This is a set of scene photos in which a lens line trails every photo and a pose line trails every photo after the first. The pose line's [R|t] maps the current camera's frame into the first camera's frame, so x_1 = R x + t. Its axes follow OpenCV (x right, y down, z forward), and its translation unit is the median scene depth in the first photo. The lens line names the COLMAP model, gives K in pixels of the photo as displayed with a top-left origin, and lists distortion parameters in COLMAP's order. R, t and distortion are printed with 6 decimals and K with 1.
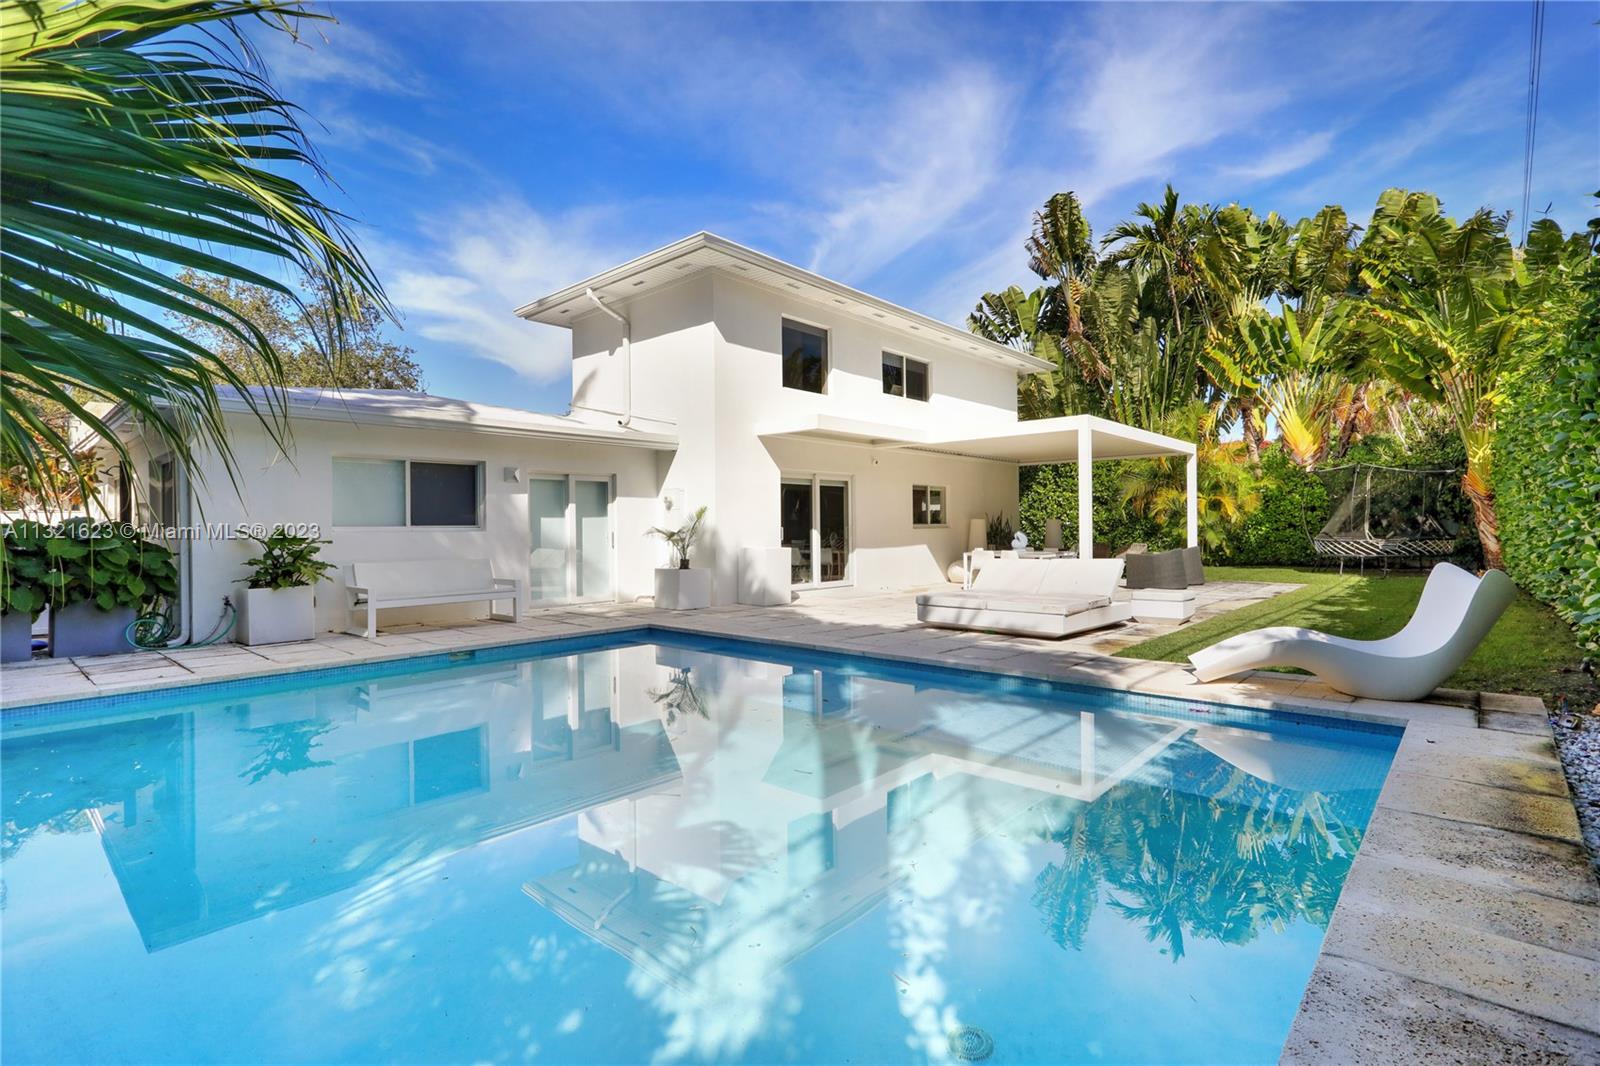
lens RADIAL K [[759.8, 0, 807.8], [0, 759.8, 530.0], [0, 0, 1]] dist [-0.002849, 0.003240]
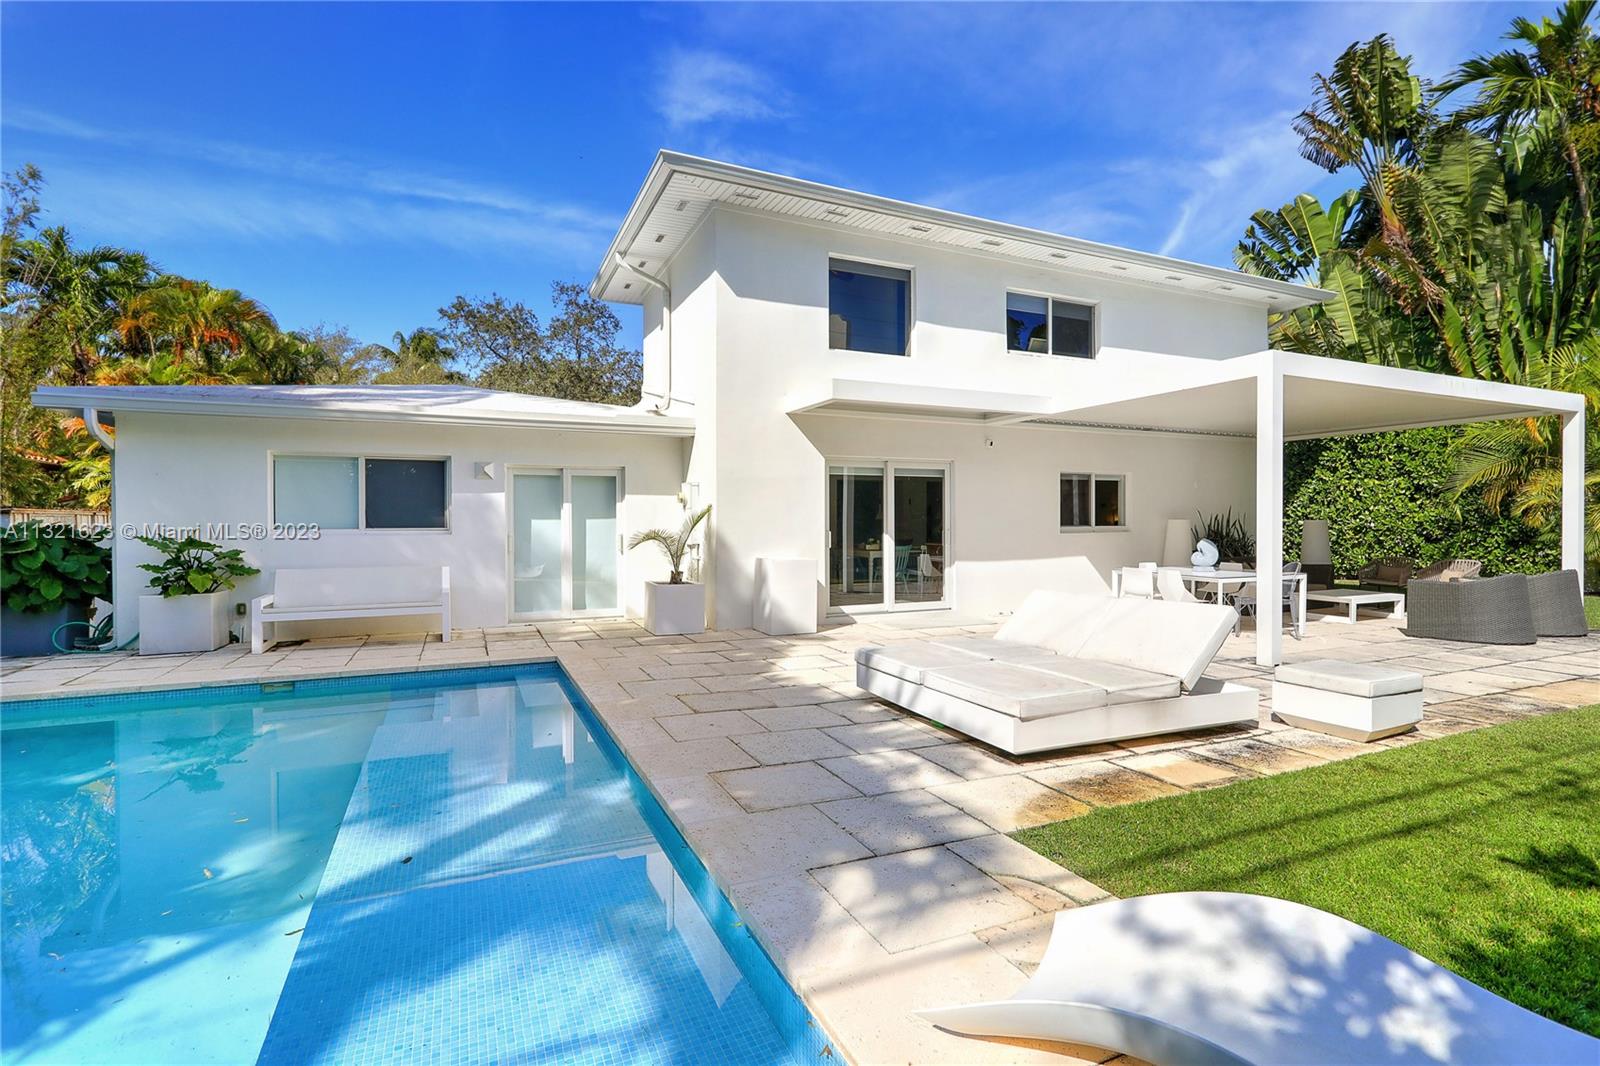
lens RADIAL K [[759.8, 0, 793.7], [0, 759.8, 531.8], [0, 0, 1]] dist [-0.002849, 0.003240]
pose [[0.915664, 0.012061, -0.401763, 0.201947], [-0.007084, 0.999879, 0.013871, -0.011368], [0.401882, -0.009855, 0.915639, 0.231352]]
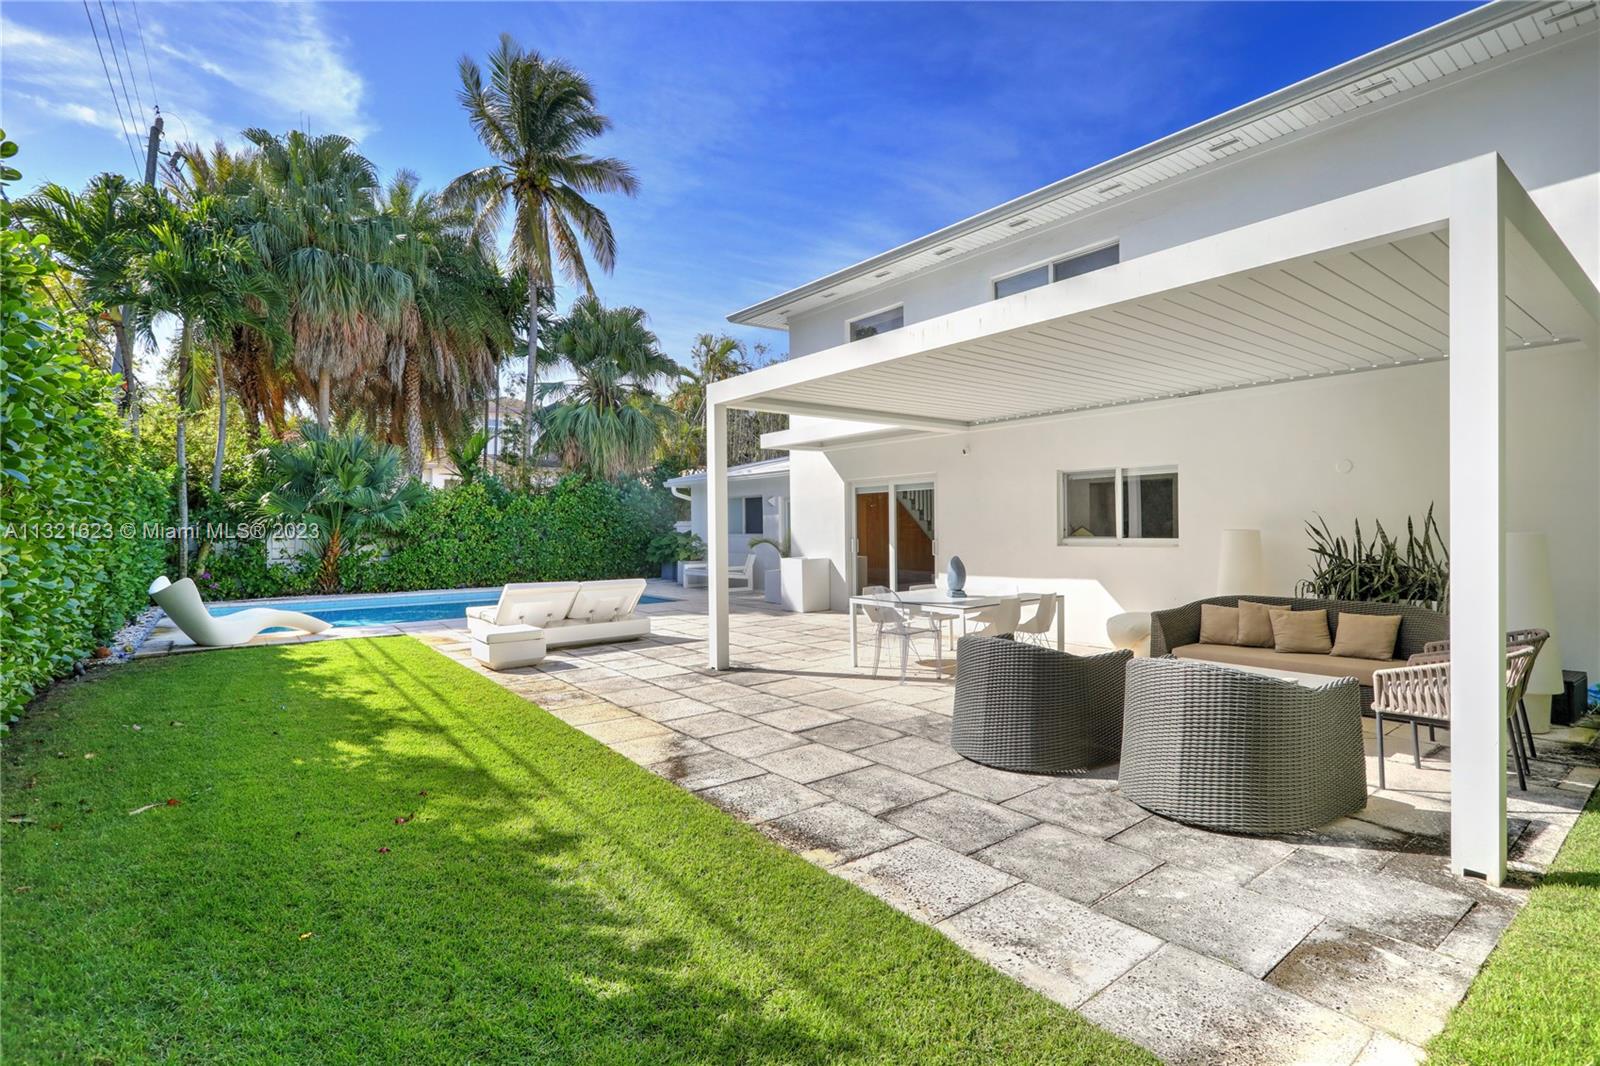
lens RADIAL K [[759.8, 0, 799.6], [0, 759.8, 529.3], [0, 0, 1]] dist [-0.002849, 0.003240]
pose [[-0.175125, 0.016294, -0.984411, 0.765118], [0.005567, 0.999863, 0.015560, -0.026724], [0.984530, -0.002755, -0.175192, 0.907672]]
